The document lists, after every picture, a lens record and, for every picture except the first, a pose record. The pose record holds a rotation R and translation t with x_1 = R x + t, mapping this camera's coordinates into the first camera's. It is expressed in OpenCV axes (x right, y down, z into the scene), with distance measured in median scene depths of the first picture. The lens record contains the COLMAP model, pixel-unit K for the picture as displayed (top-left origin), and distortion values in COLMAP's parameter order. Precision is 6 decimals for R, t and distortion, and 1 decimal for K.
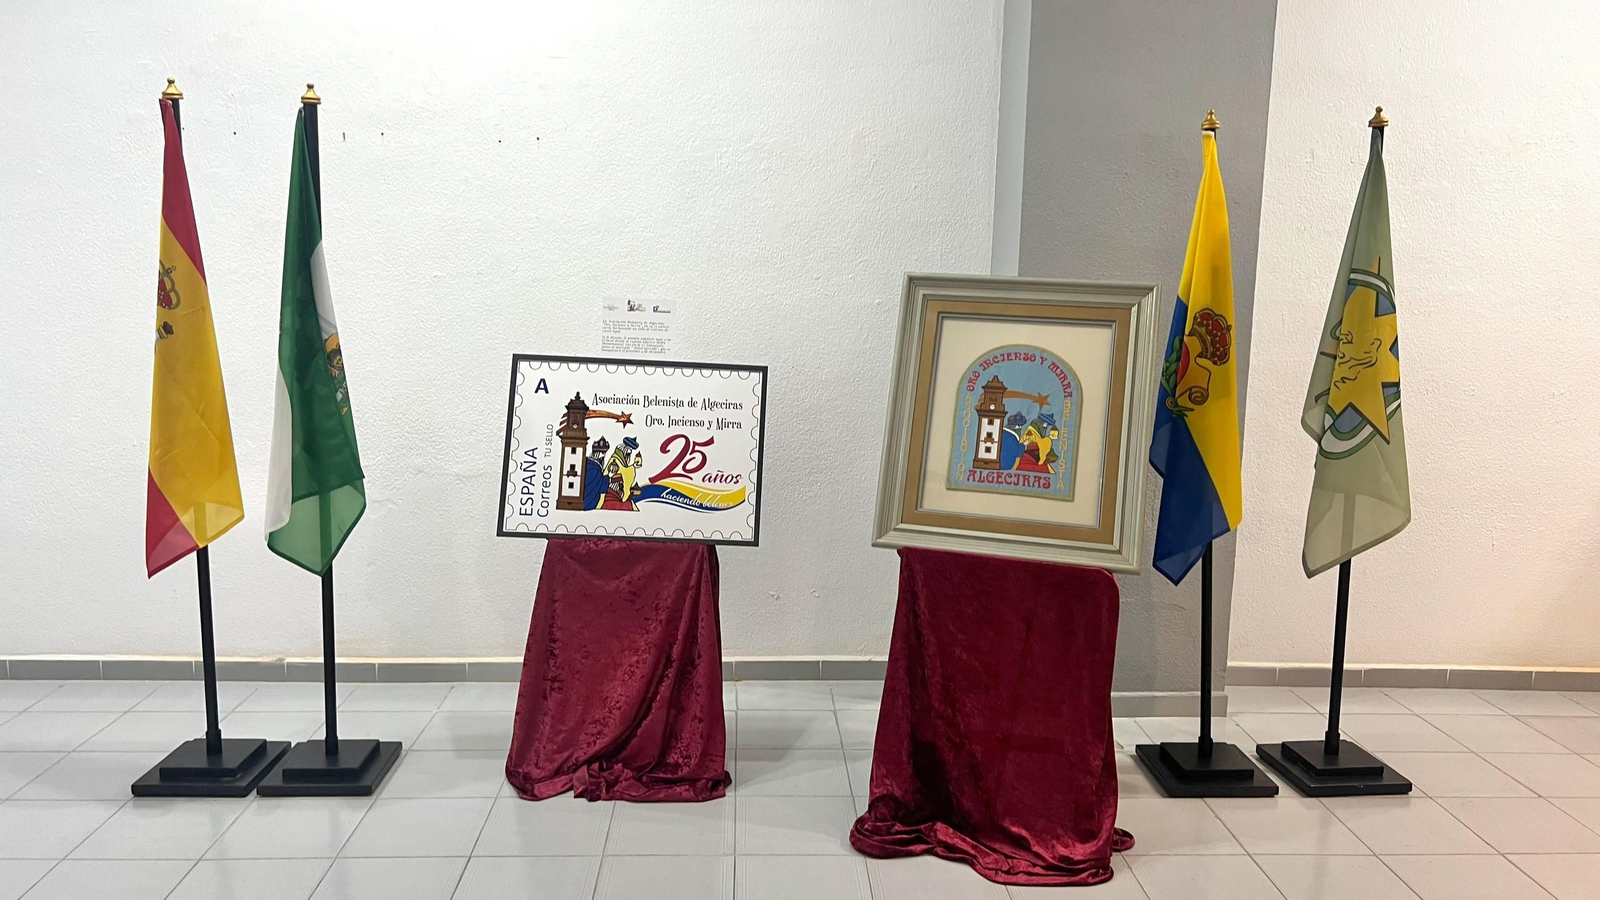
lens RADIAL K [[1194.8, 0, 795.6], [0, 1194.8, 440.3], [0, 0, 1]] dist [0.060545, -0.077331]
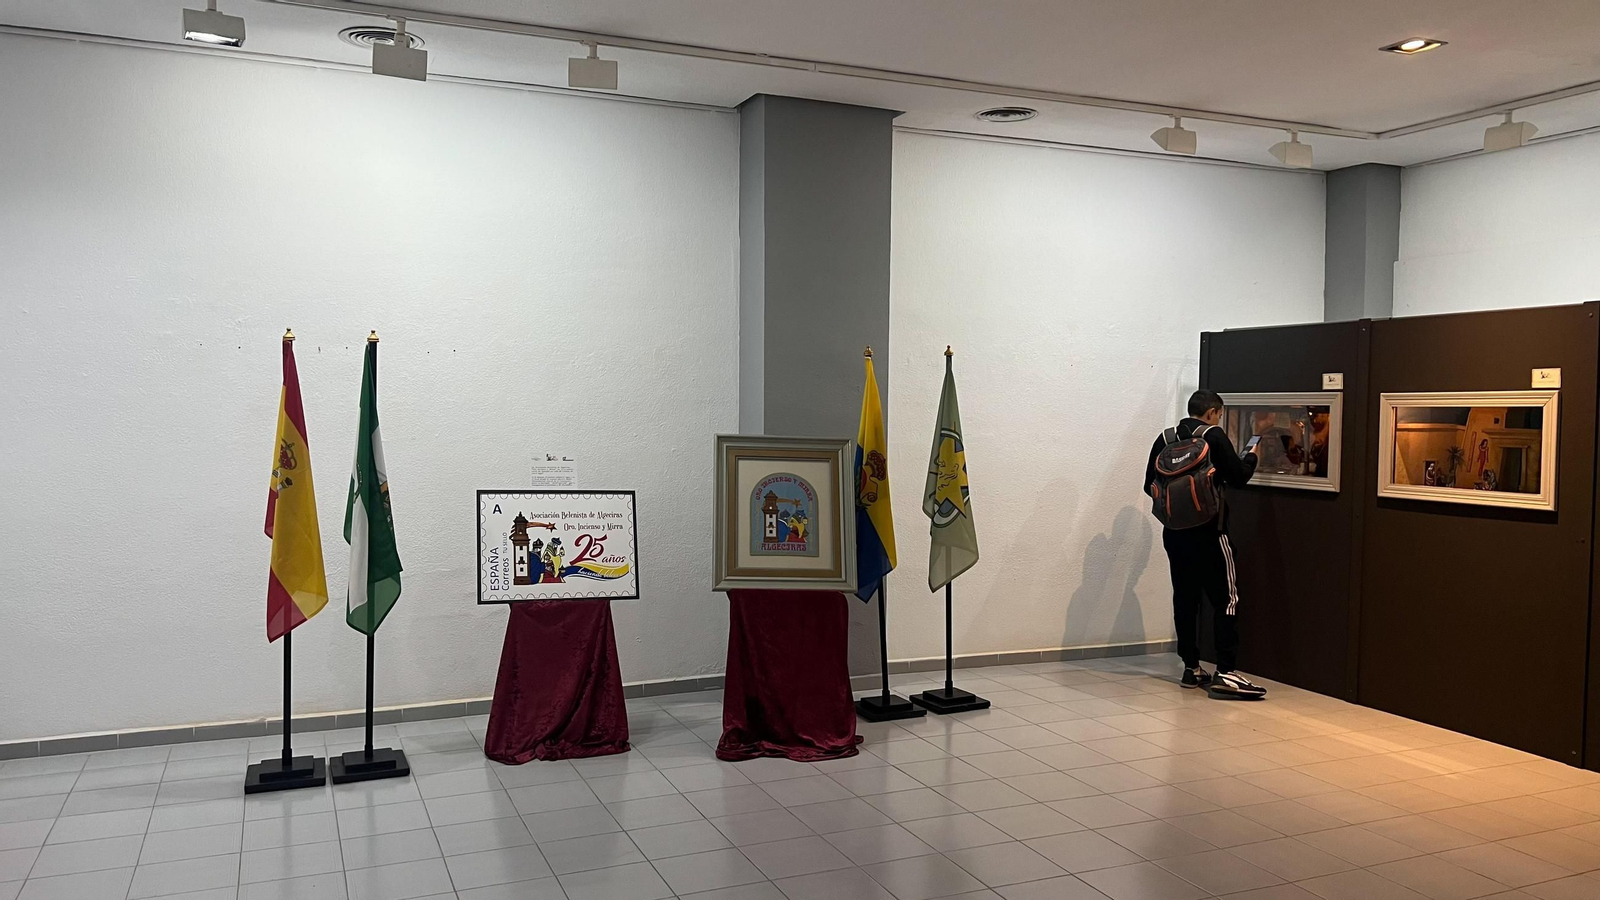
lens RADIAL K [[1194.8, 0, 803.6], [0, 1194.8, 454.9], [0, 0, 1]] dist [0.060545, -0.077331]
pose [[0.931433, -0.029177, 0.362741, -0.424957], [0.065273, 0.994010, -0.087654, 0.051752], [-0.358011, 0.105321, 0.927758, -0.665545]]
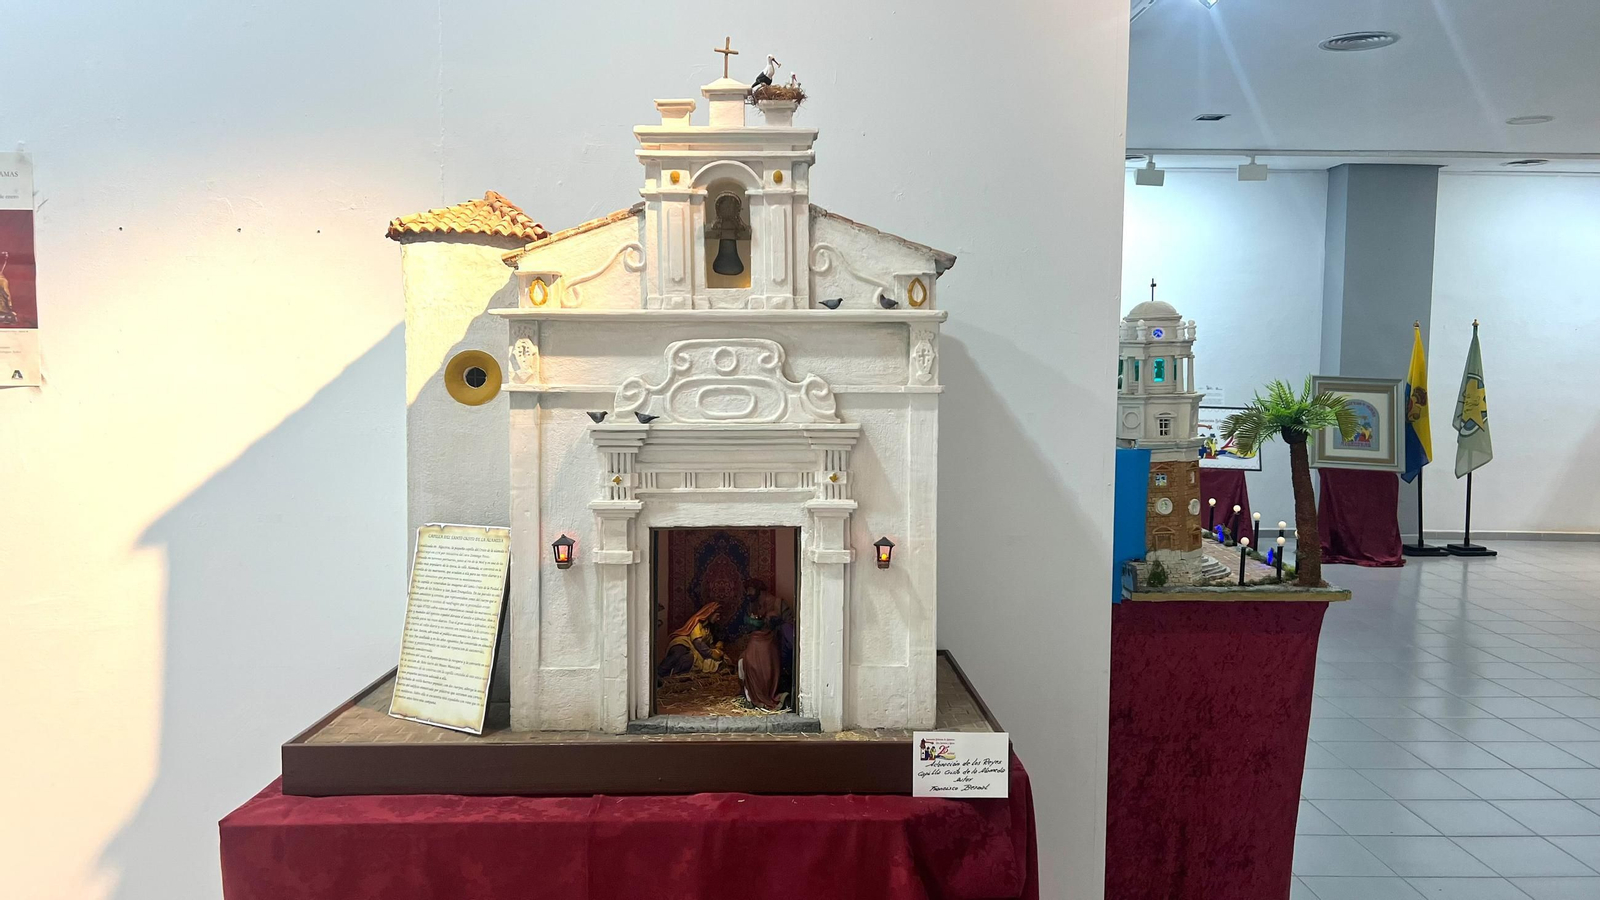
lens RADIAL K [[1194.8, 0, 789.2], [0, 1194.8, 445.3], [0, 0, 1]] dist [0.060545, -0.077331]
pose [[0.999649, -0.011203, -0.023990, -1.115180], [0.009607, 0.997797, -0.065647, 0.210322], [0.024673, 0.065393, 0.997555, -1.951094]]
